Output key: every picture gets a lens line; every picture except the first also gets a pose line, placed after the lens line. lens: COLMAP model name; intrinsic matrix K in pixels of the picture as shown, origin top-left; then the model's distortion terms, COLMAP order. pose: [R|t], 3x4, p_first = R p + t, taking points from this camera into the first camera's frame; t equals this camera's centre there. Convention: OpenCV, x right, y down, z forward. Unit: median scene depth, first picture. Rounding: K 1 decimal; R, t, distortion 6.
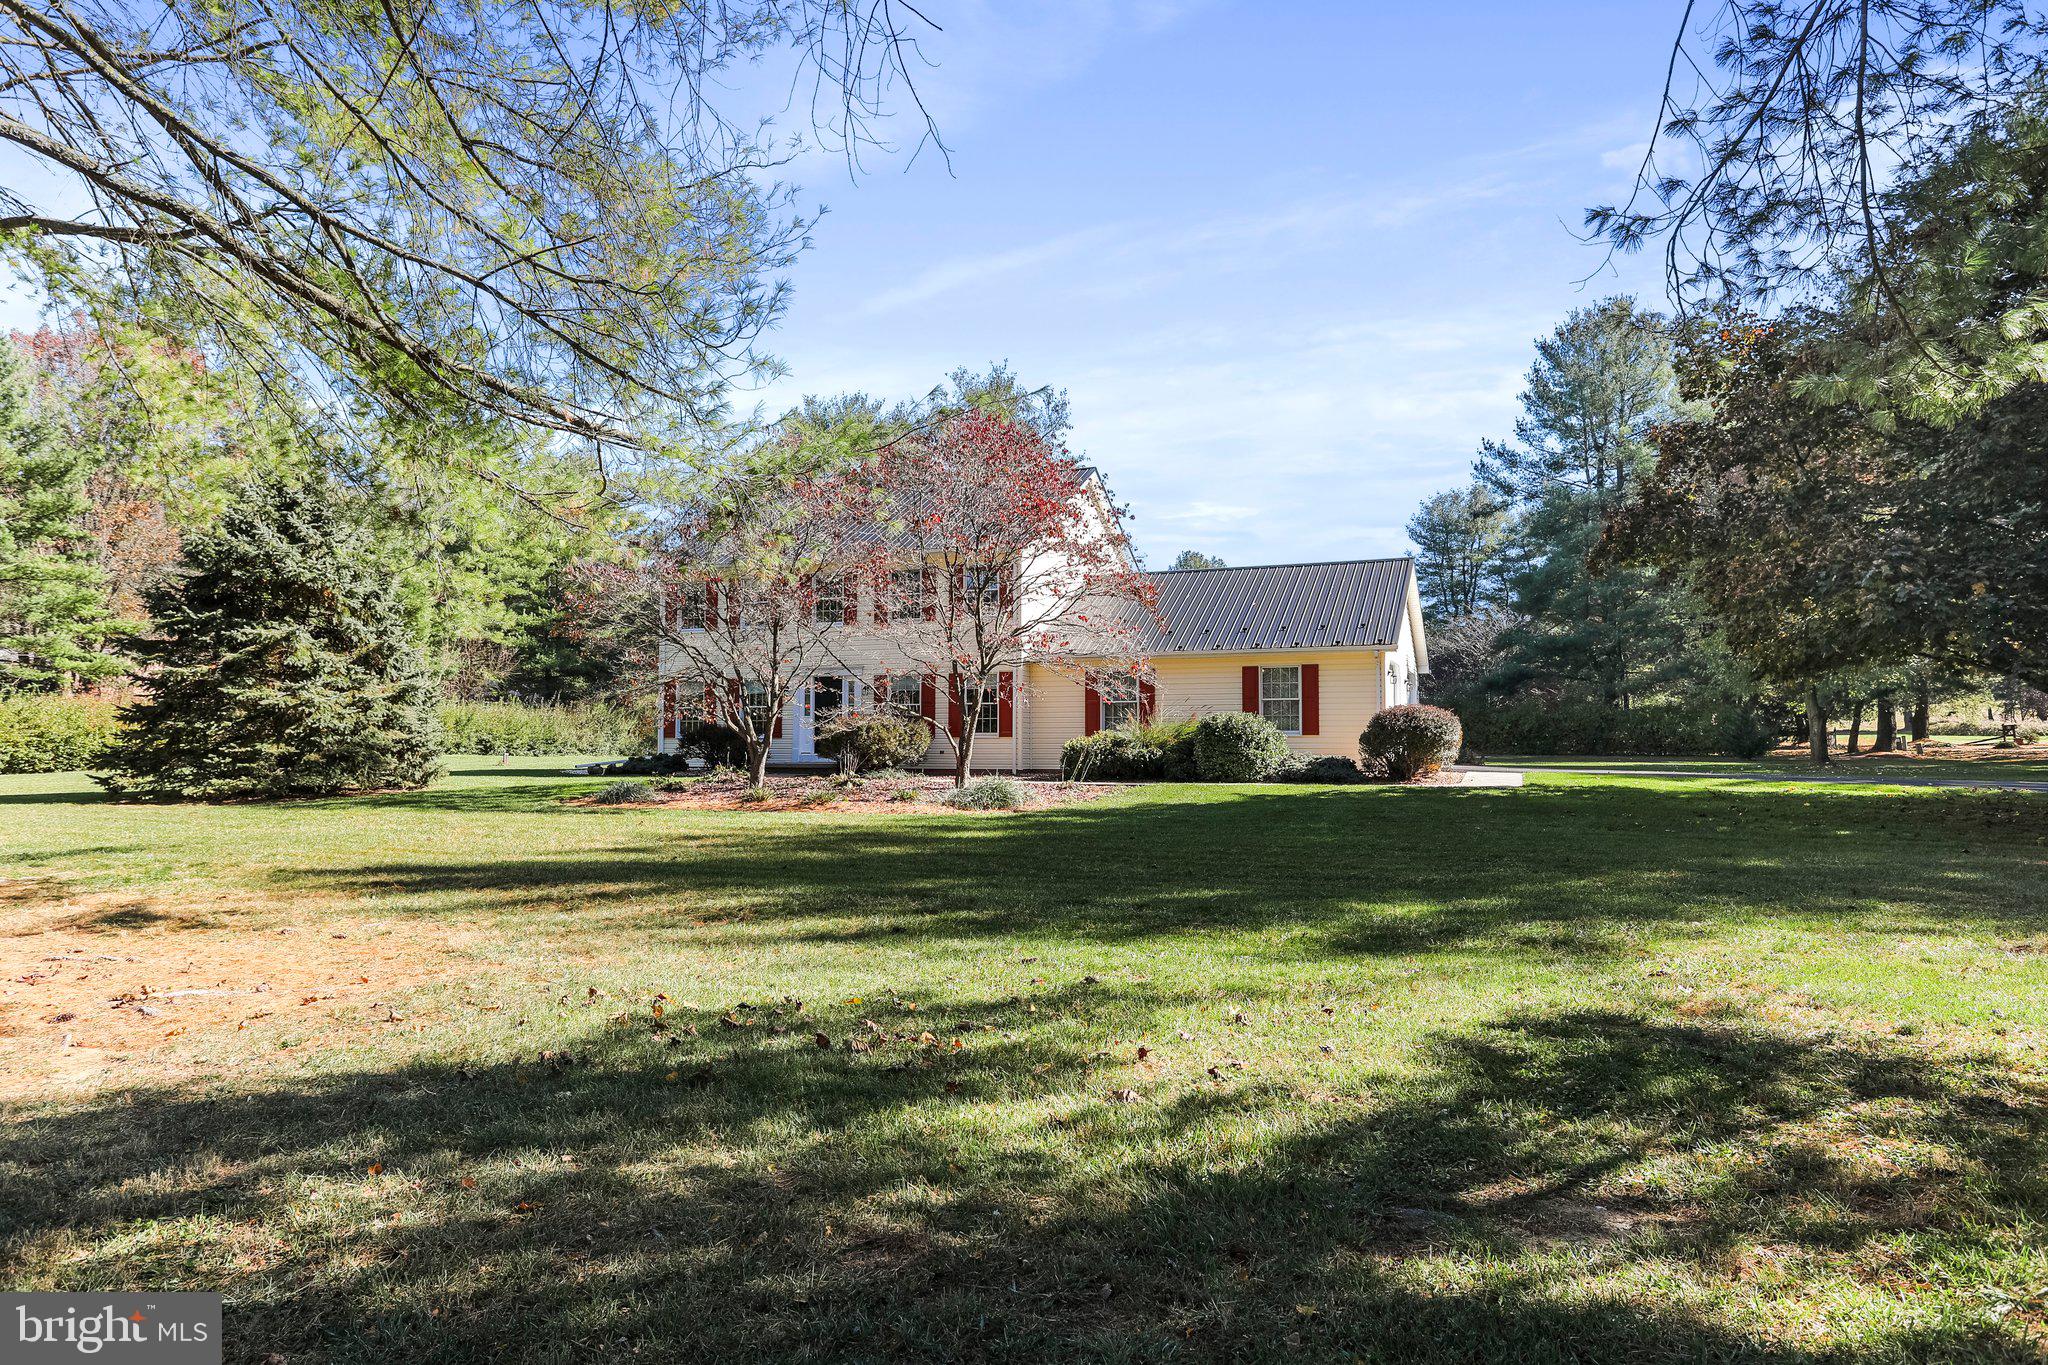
lens RADIAL K [[1269.3, 0, 1024.0], [0, 1269.3, 682.5], [0, 0, 1]] dist [-0.088077, -0.000052]
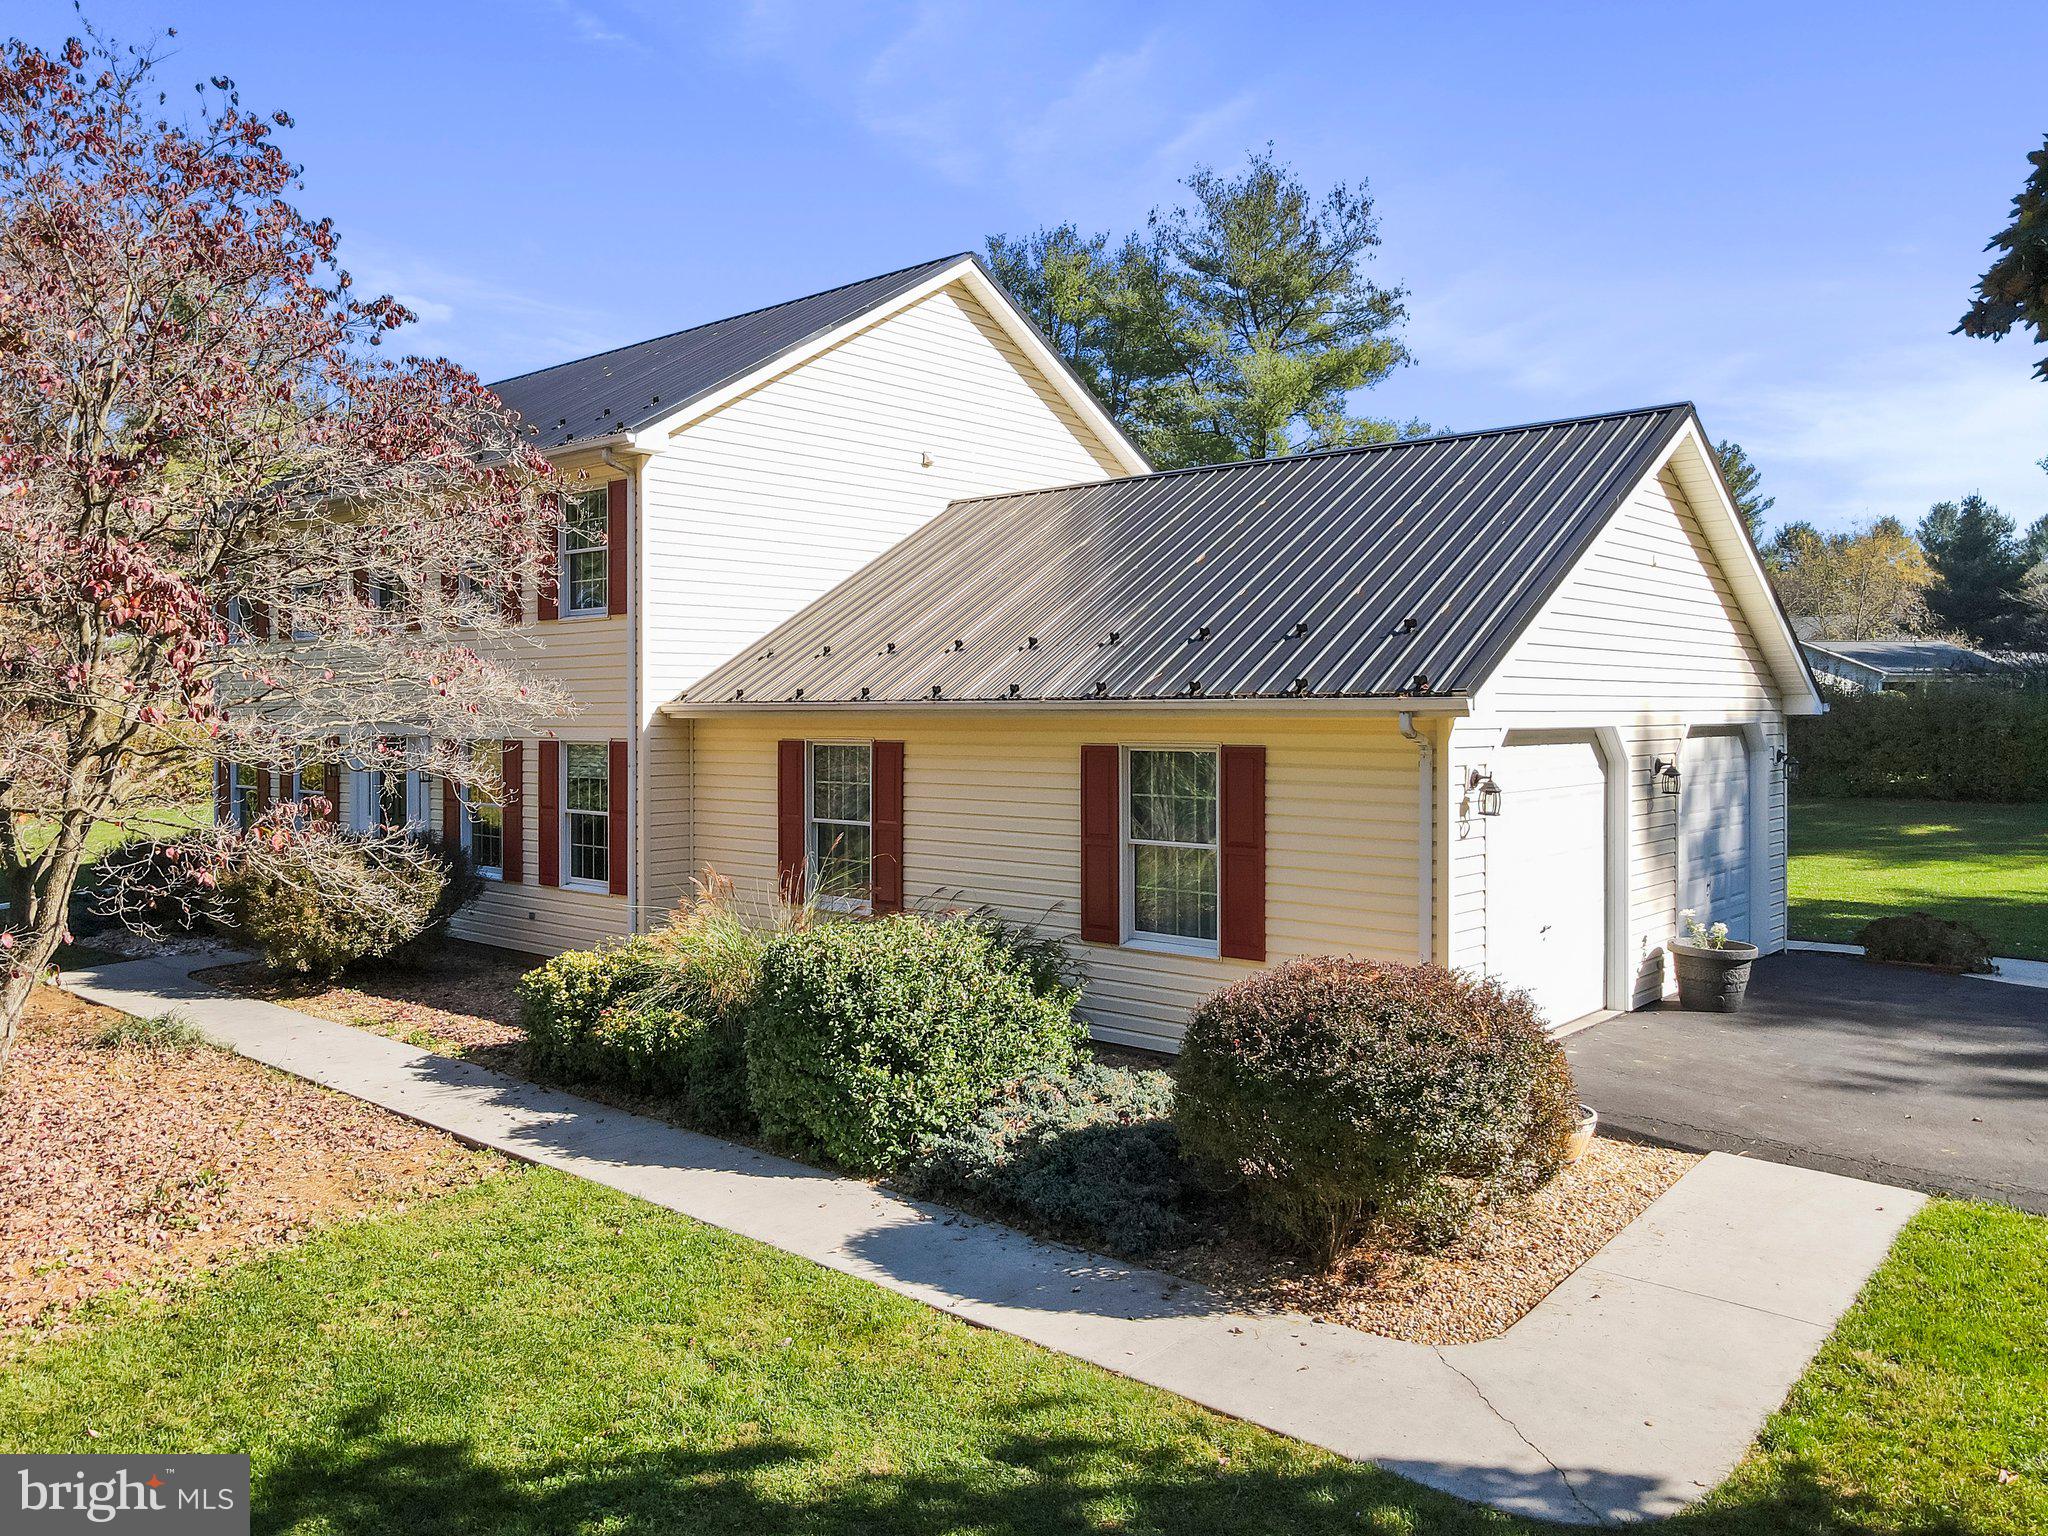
lens RADIAL K [[1508.9, 0, 1018.8], [0, 1508.9, 754.5], [0, 0, 1]] dist [0.018130, 0.002377]
pose [[0.944108, 0.005279, -0.329595, 0.322545], [0.022705, 0.996456, 0.080995, -0.048984], [0.328855, -0.083951, 0.940642, 0.648716]]
